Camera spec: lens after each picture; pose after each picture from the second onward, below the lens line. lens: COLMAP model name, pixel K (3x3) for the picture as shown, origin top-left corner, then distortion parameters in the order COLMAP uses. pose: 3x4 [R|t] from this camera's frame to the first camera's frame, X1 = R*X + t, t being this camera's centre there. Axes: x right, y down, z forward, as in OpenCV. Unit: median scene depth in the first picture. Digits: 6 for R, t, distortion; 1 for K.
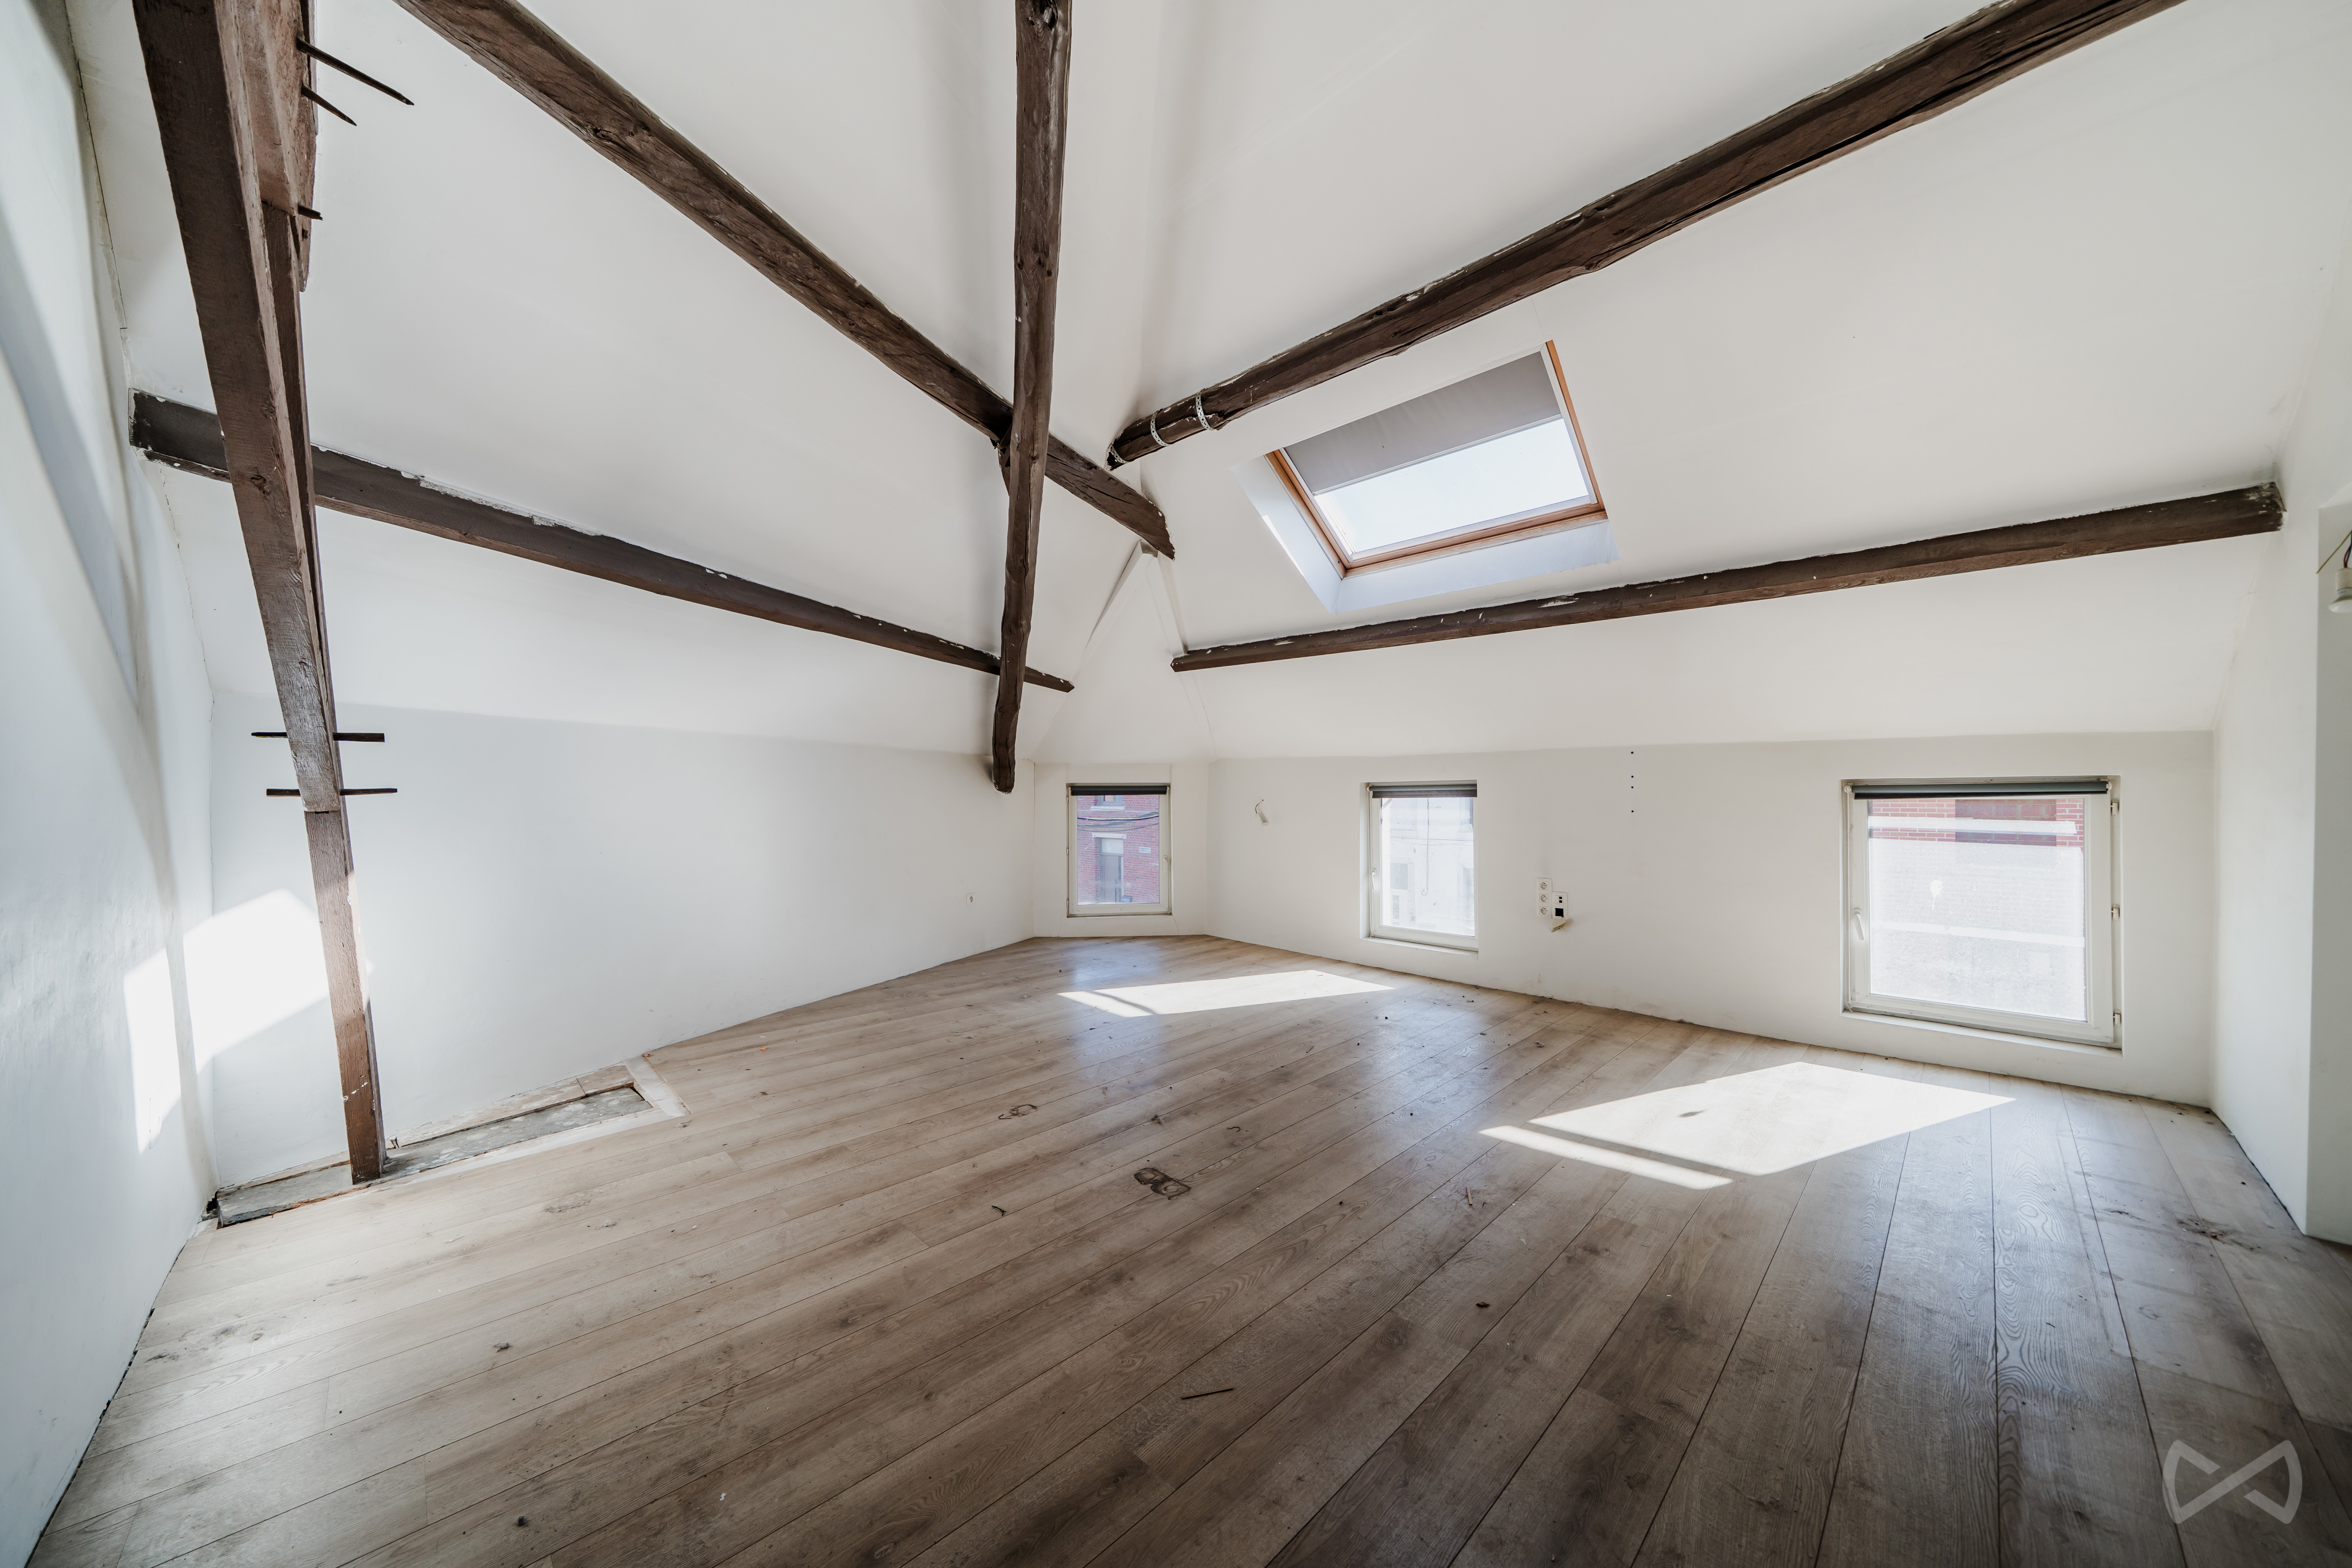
lens RADIAL K [[805.4, 0, 1172.9], [0, 805.4, 799.4], [0, 0, 1]] dist [-0.001220, -0.000199]
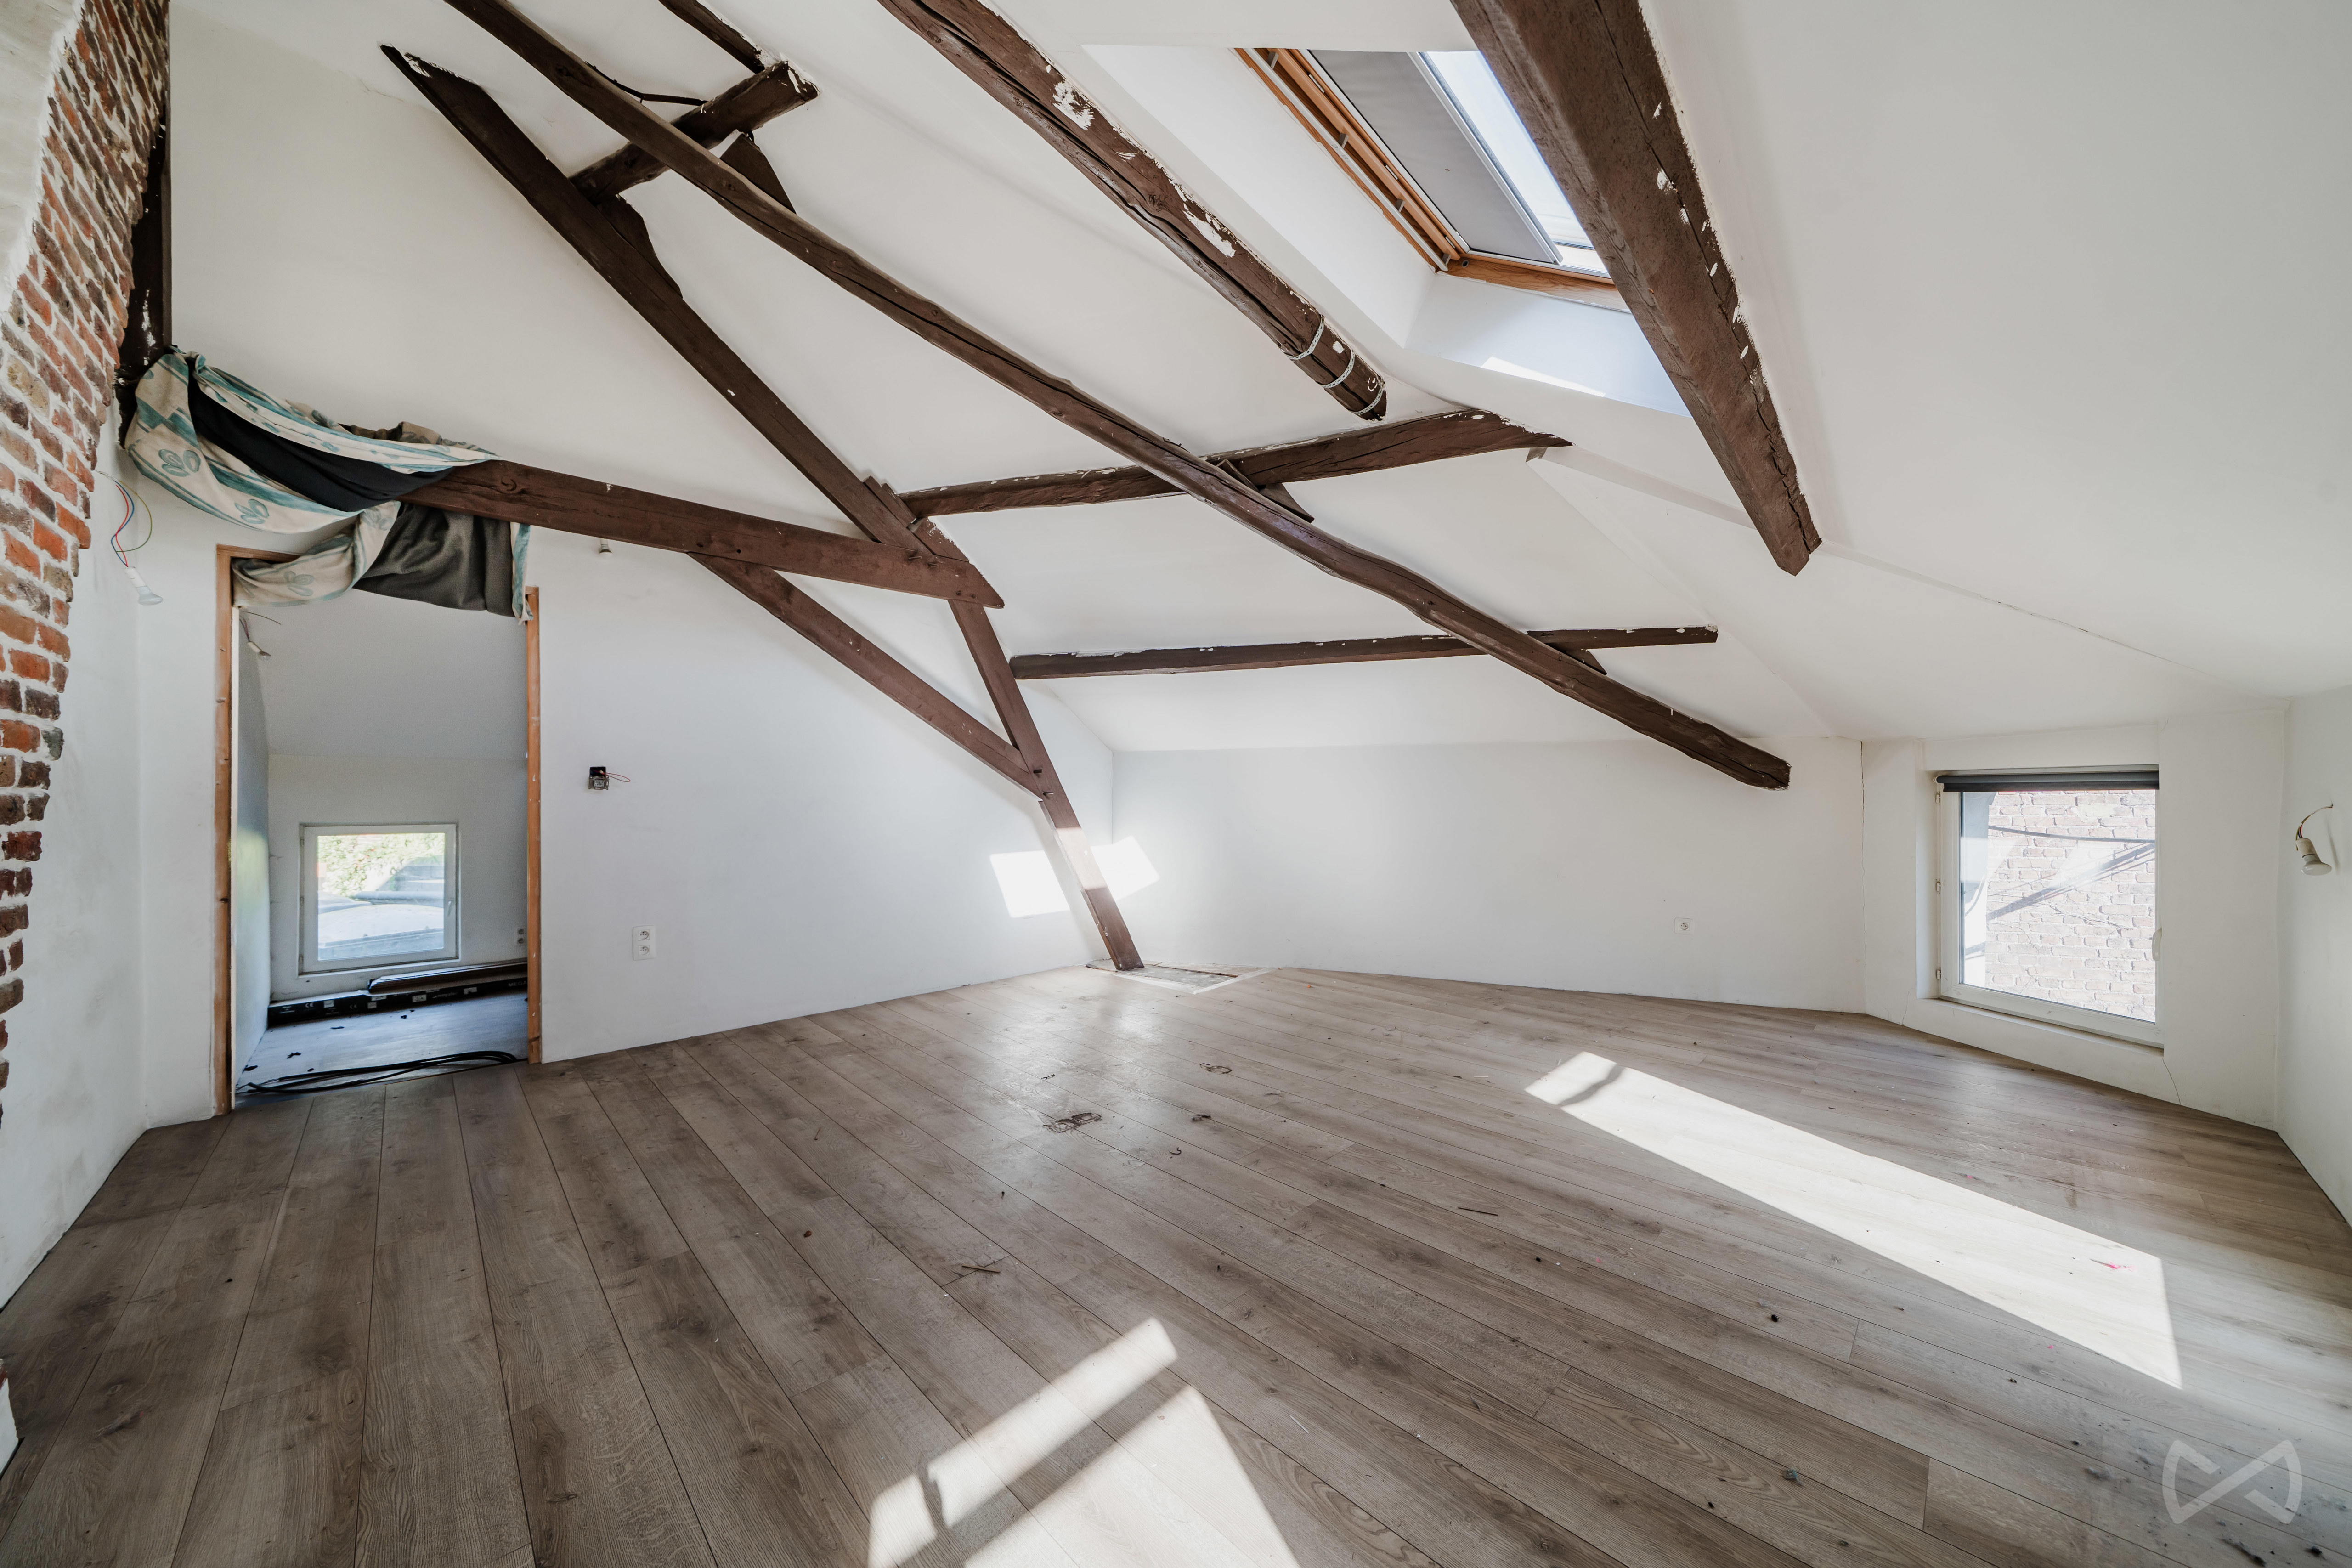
lens RADIAL K [[805.4, 0, 1188.2], [0, 805.4, 790.4], [0, 0, 1]] dist [-0.001220, -0.000199]
pose [[-0.006017, -0.002171, -0.999980, 0.944209], [-0.001259, 0.999997, -0.002163, -0.007576], [0.999981, 0.001246, -0.006020, 0.949056]]
